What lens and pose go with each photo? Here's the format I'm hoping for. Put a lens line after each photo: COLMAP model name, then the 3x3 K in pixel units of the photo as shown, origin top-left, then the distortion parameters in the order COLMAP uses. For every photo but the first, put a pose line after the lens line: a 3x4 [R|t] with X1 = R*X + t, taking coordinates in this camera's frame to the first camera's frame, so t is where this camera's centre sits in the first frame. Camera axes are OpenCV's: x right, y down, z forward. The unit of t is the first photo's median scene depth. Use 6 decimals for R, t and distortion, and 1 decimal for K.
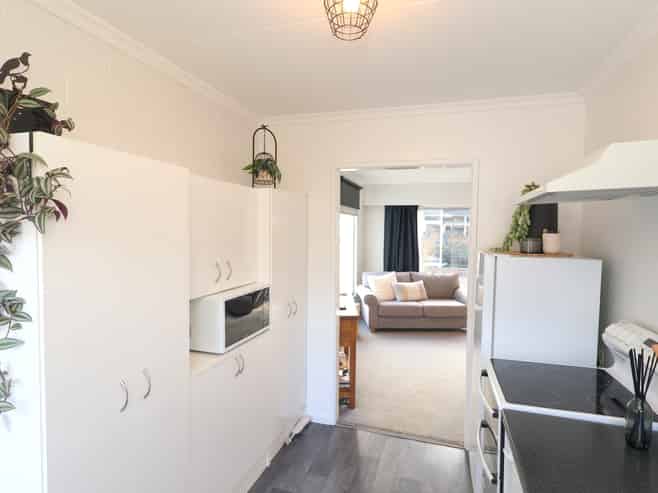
lens RADIAL K [[371.0, 0, 329.0], [0, 371.0, 246.5], [0, 0, 1]] dist [0.001045, -0.001035]
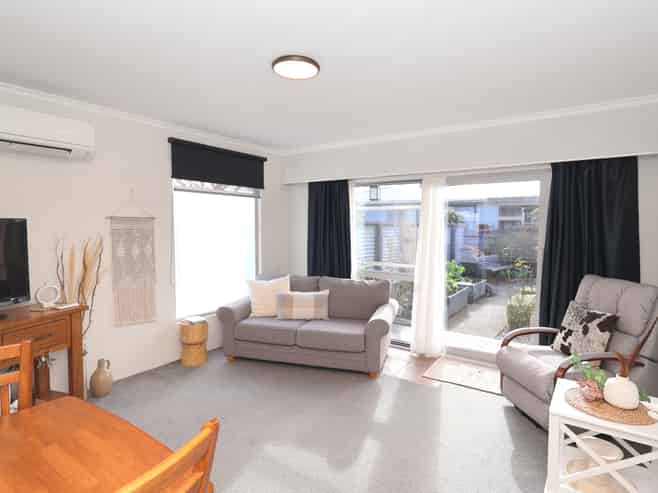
lens RADIAL K [[371.0, 0, 329.0], [0, 371.0, 246.5], [0, 0, 1]] dist [0.001045, -0.001035]
pose [[0.945293, 0.009559, -0.326082, 0.489648], [-0.007126, 0.999937, 0.008657, 0.007865], [0.326144, -0.005860, 0.945302, 0.384454]]
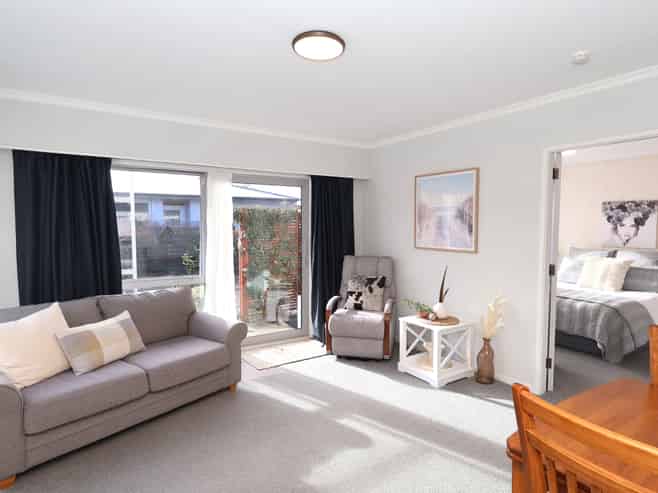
lens RADIAL K [[386.1, 0, 325.7], [0, 386.1, 250.3], [0, 0, 1]] dist [0.001196, -0.000487]
pose [[0.651063, -0.061010, 0.756567, 0.047468], [0.042926, 0.998129, 0.043549, 0.002178], [-0.757809, 0.004123, 0.652464, 0.499719]]
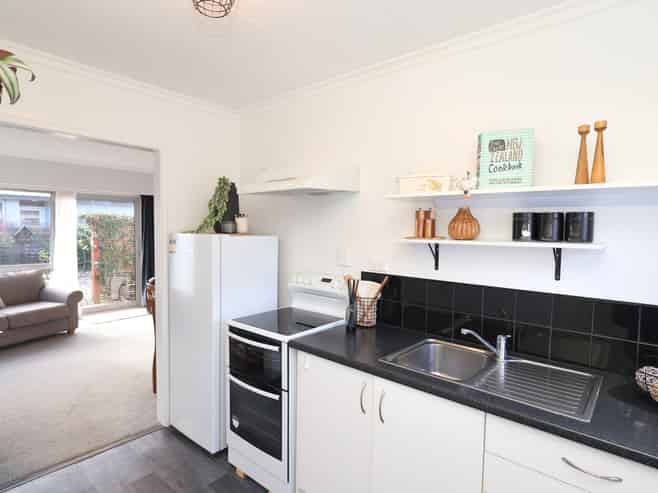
lens RADIAL K [[371.0, 0, 329.0], [0, 371.0, 246.5], [0, 0, 1]] dist [0.001045, -0.001035]
pose [[0.401750, -0.056820, 0.913985, -0.163827], [0.037155, 0.998263, 0.045727, 0.006339], [-0.914995, 0.015588, 0.403163, 0.072601]]
